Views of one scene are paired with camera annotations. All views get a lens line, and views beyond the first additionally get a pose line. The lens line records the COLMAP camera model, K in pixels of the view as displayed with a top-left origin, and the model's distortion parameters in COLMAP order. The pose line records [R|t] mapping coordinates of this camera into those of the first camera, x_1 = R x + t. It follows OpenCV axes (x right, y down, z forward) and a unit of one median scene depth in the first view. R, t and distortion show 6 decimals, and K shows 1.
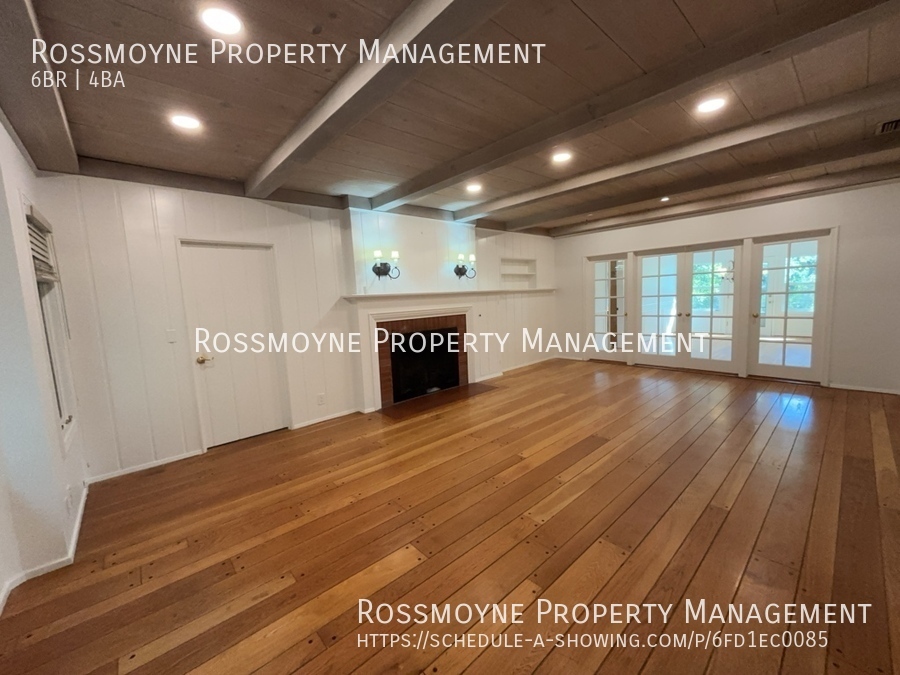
lens RADIAL K [[361.0, 0, 452.2], [0, 361.0, 336.1], [0, 0, 1]] dist [0.016764, 0.000028]
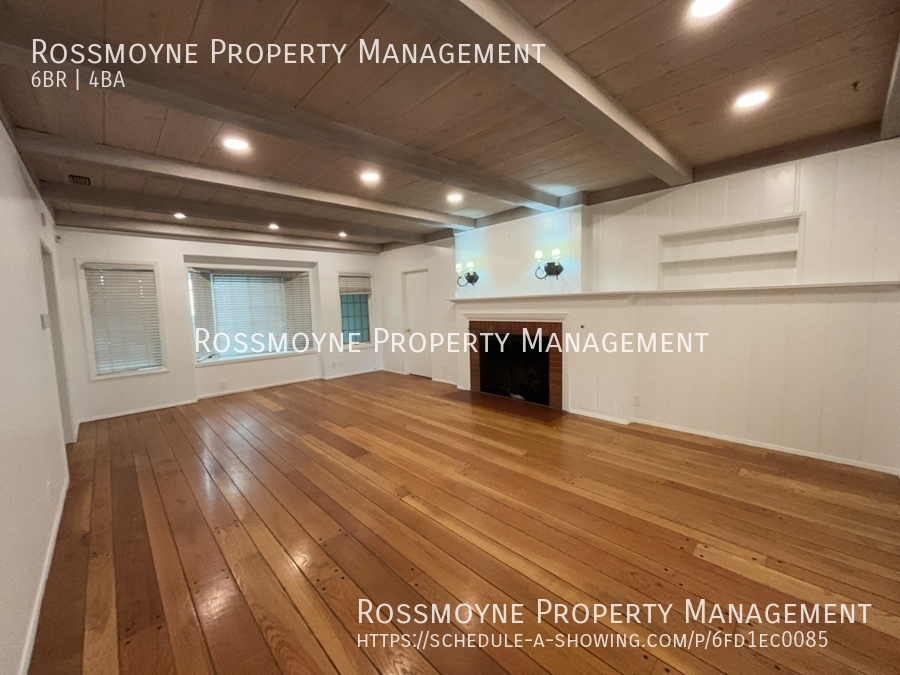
lens RADIAL K [[361.0, 0, 452.2], [0, 361.0, 336.1], [0, 0, 1]] dist [0.016764, 0.000028]
pose [[0.033131, 0.134641, -0.990340, 1.039452], [-0.084553, 0.987710, 0.131455, -0.146506], [0.995868, 0.079382, 0.044108, 0.906818]]
